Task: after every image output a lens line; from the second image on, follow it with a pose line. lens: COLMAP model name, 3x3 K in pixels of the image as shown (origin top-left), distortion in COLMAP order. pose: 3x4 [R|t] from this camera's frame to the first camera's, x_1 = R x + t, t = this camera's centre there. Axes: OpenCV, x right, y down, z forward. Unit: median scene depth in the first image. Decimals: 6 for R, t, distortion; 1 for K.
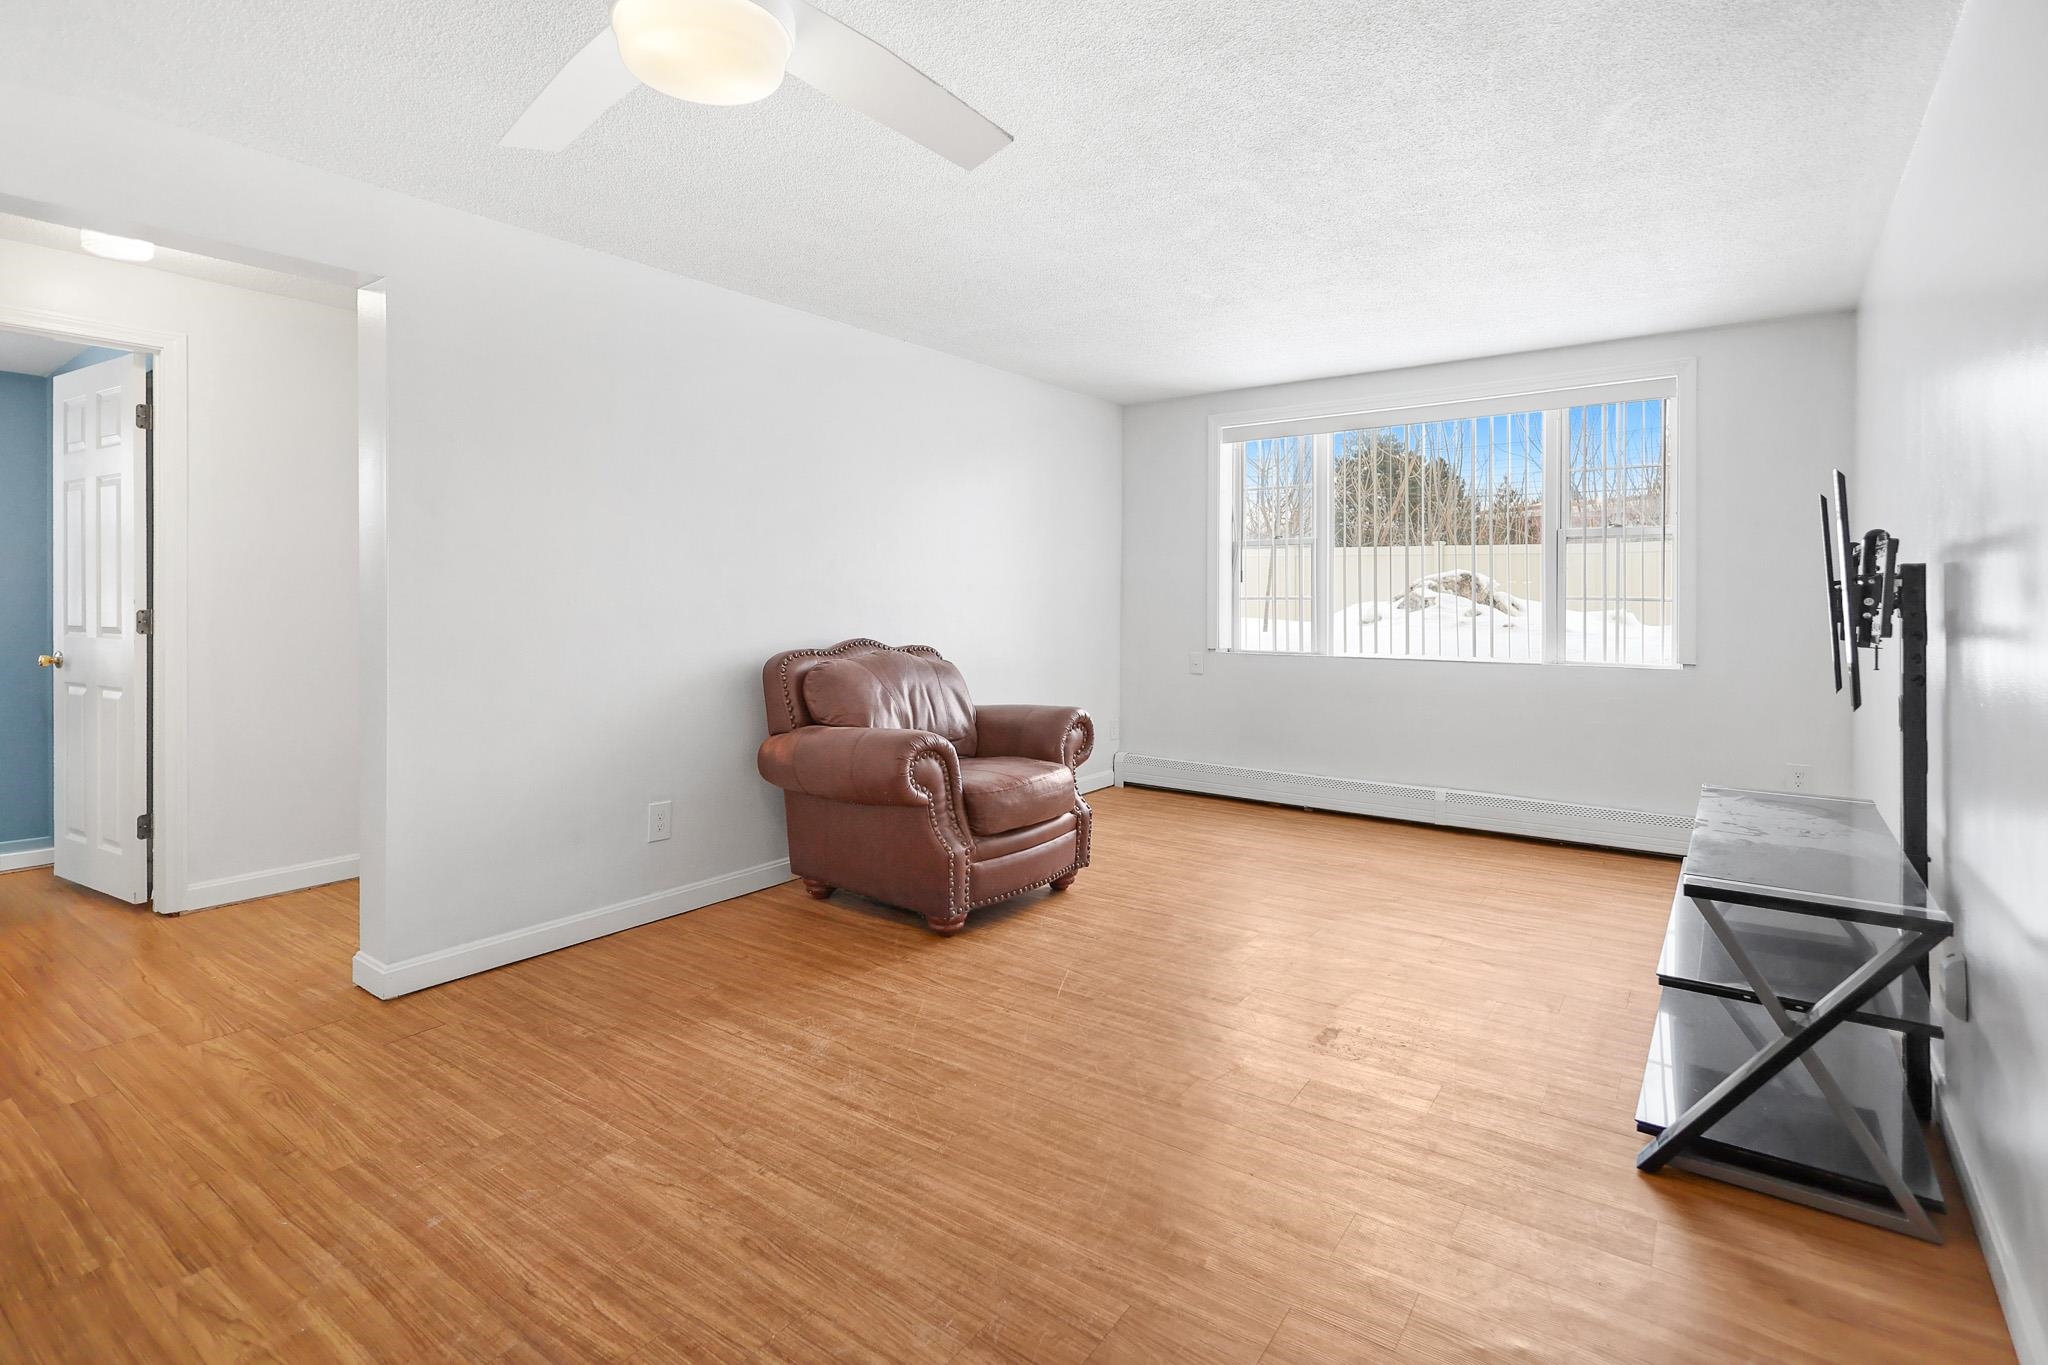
lens RADIAL K [[1025.2, 0, 1014.2], [0, 1025.2, 592.3], [0, 0, 1]] dist [-0.002020, 0.000912]
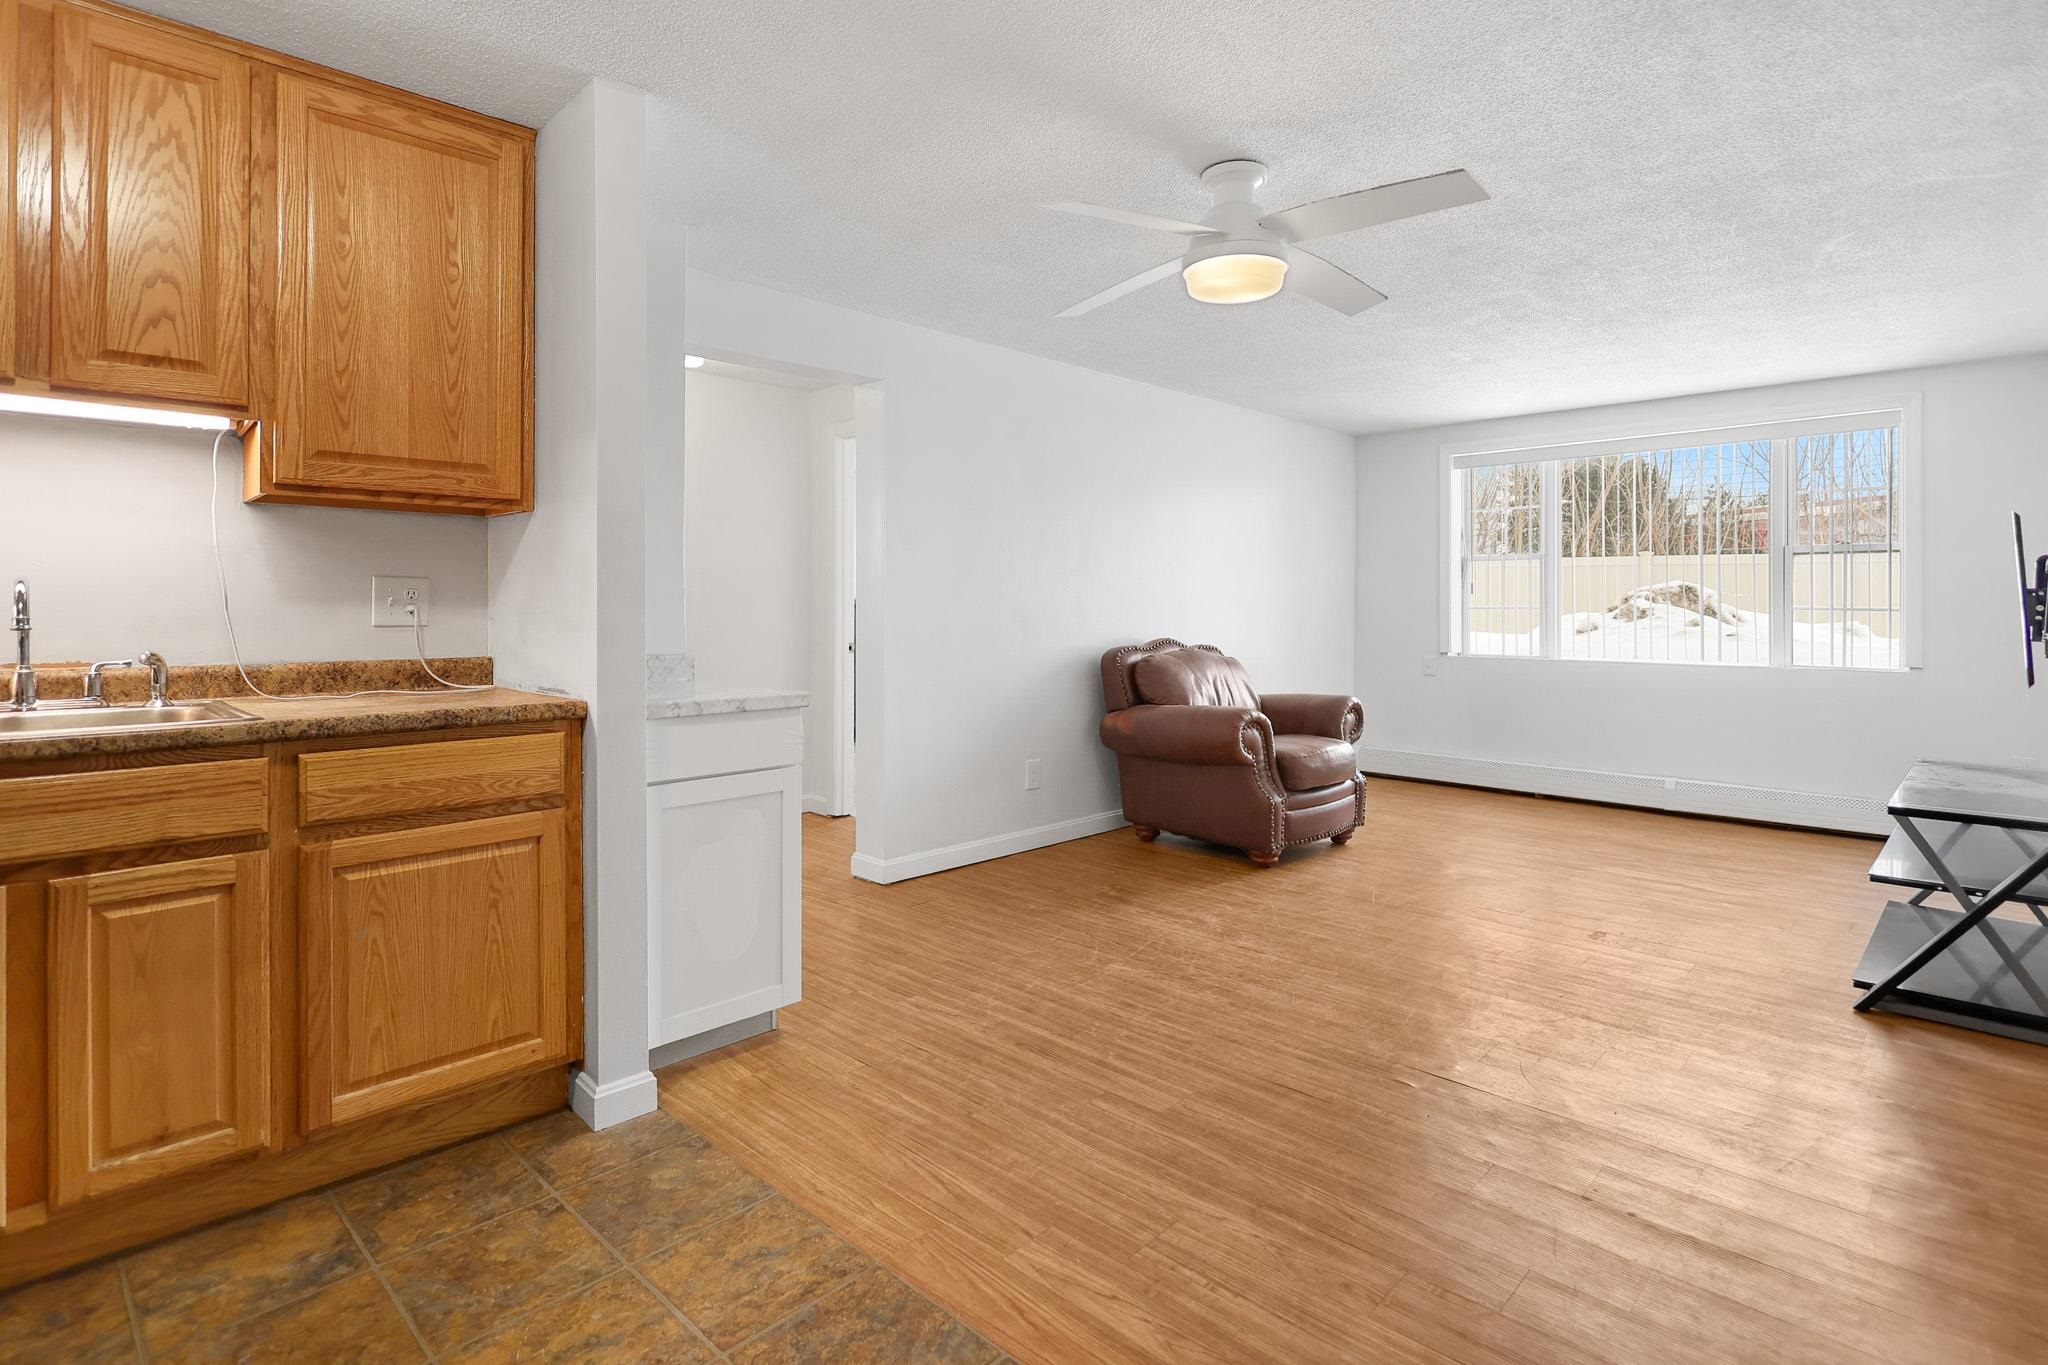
lens RADIAL K [[1025.2, 0, 1014.2], [0, 1025.2, 592.3], [0, 0, 1]] dist [-0.002020, 0.000912]
pose [[0.988007, 0.000916, -0.154409, -0.162228], [-0.002495, 0.999947, -0.010033, 0.002665], [0.154392, 0.010298, 0.987956, -0.296436]]
